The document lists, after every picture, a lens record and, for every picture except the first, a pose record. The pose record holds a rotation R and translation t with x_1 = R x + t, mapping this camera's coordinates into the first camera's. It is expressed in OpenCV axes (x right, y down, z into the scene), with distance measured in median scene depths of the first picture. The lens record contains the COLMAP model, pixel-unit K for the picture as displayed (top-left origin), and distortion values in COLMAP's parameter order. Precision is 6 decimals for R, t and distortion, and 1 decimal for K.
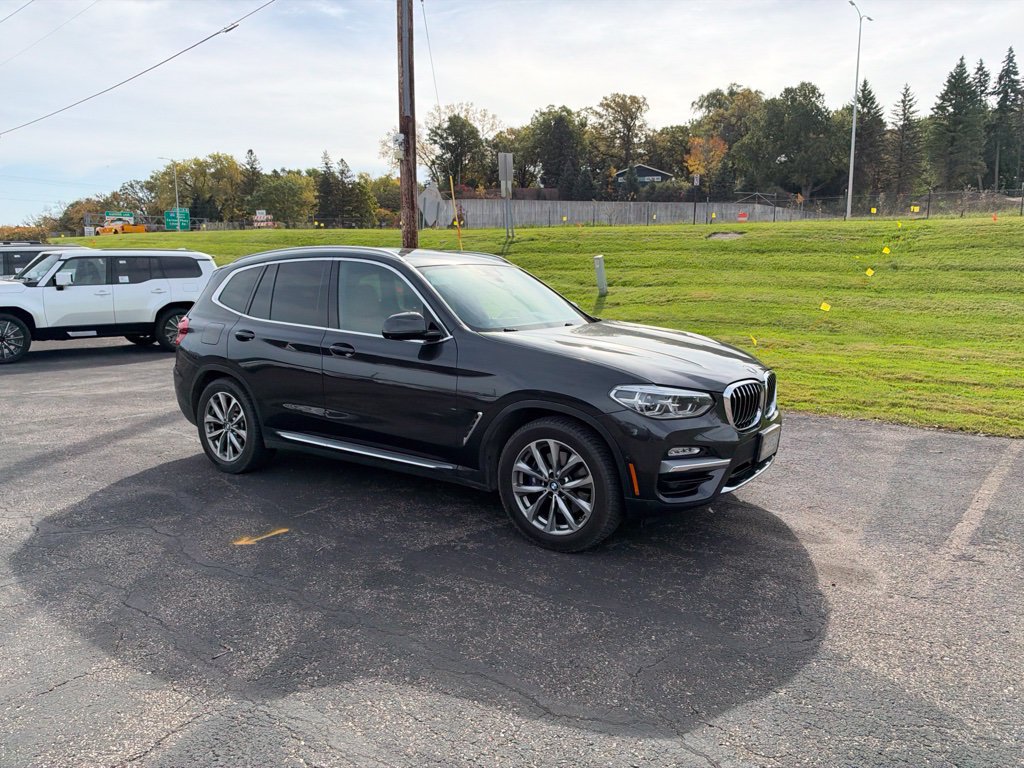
lens RADIAL K [[739.2, 0, 516.8], [0, 739.2, 381.9], [0, 0, 1]] dist [-0.001268, -0.012436]
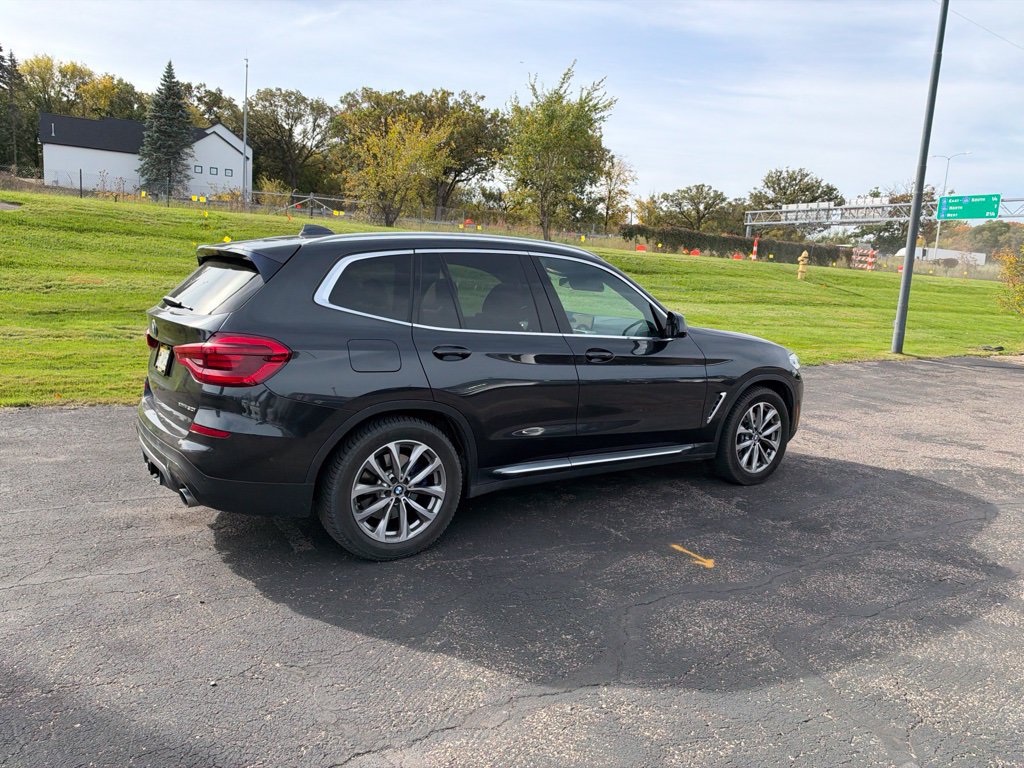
lens RADIAL K [[739.2, 0, 520.7], [0, 739.2, 376.3], [0, 0, 1]] dist [-0.001268, -0.012436]
pose [[0.341514, -0.111628, 0.933224, -0.244258], [0.093131, 0.992055, 0.084583, -0.022551], [-0.935251, 0.058026, 0.349197, 0.165991]]
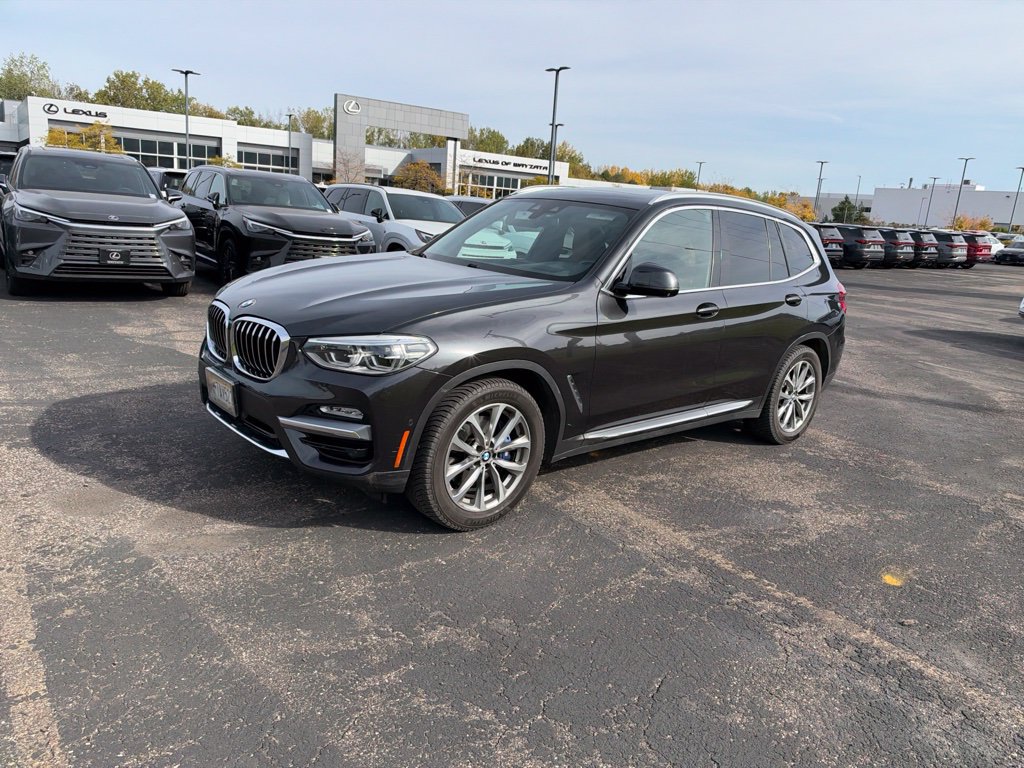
lens RADIAL K [[739.2, 0, 516.2], [0, 739.2, 387.6], [0, 0, 1]] dist [-0.001268, -0.012436]
pose [[-0.231657, 0.211295, -0.949573, 0.196832], [-0.229810, 0.936611, 0.264475, -0.040184], [0.945263, 0.279489, -0.168415, 0.272569]]
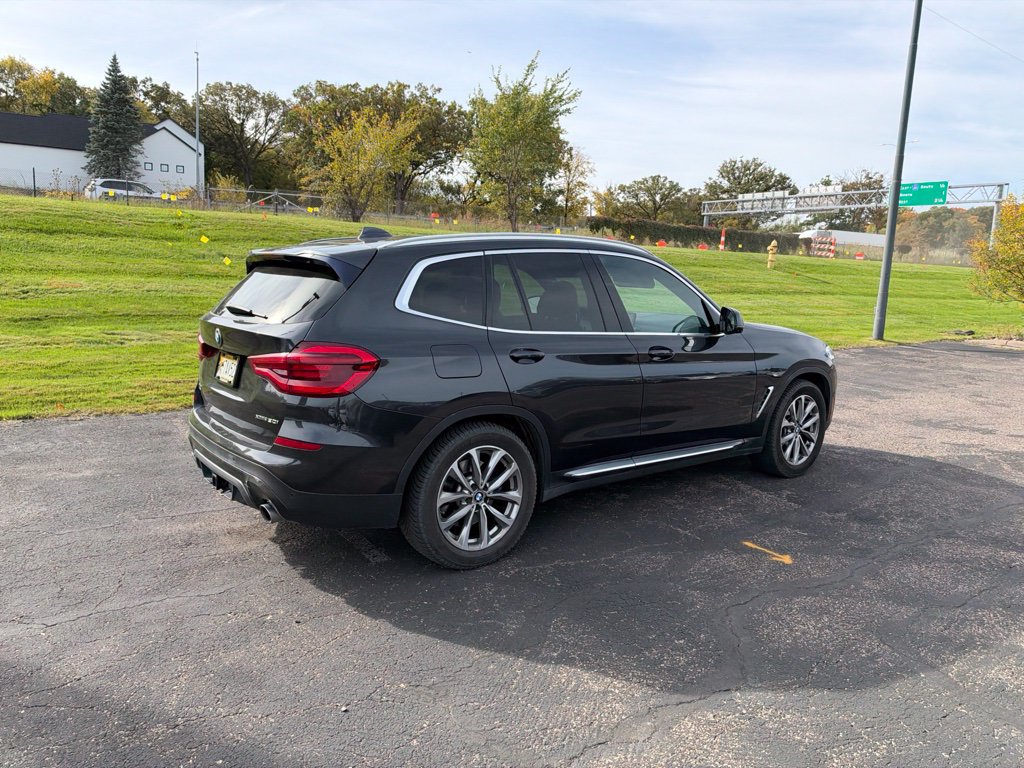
lens RADIAL K [[739.2, 0, 519.6], [0, 739.2, 376.6], [0, 0, 1]] dist [-0.001268, -0.012436]
pose [[0.289313, -0.129019, 0.948500, -0.249783], [0.113938, 0.988472, 0.099703, -0.027199], [-0.950429, 0.079225, 0.300678, 0.192118]]
